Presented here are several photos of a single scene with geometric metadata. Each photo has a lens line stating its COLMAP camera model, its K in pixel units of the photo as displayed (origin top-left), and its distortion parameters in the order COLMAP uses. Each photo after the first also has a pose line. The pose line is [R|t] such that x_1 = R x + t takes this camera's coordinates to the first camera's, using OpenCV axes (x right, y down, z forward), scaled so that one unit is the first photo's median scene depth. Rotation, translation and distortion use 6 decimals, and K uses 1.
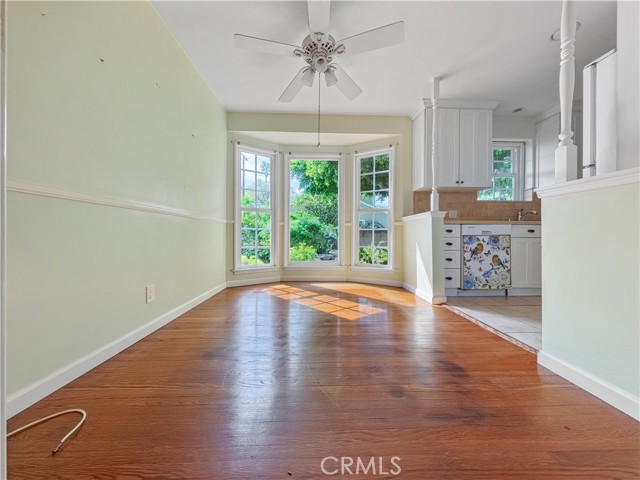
lens RADIAL K [[223.3, 0, 321.3], [0, 223.3, 237.1], [0, 0, 1]] dist [-0.000023, -0.000048]
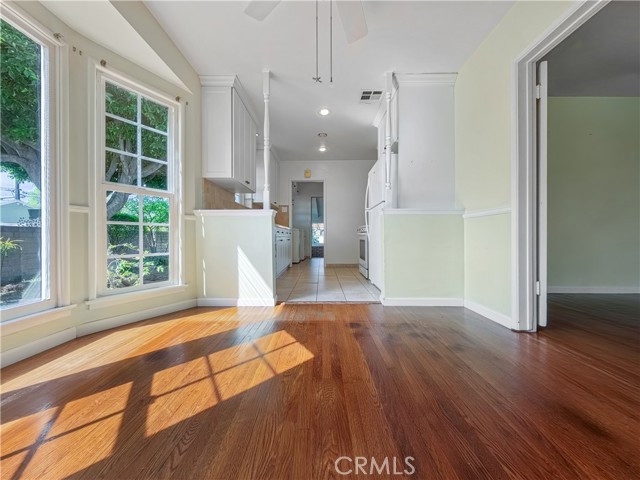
lens RADIAL K [[223.3, 0, 319.3], [0, 223.3, 237.6], [0, 0, 1]] dist [-0.000023, -0.000048]
pose [[0.048462, -0.015842, 0.998699, -0.327889], [0.002068, 0.999874, 0.015760, -0.008778], [-0.998823, 0.001301, 0.048489, 0.537112]]
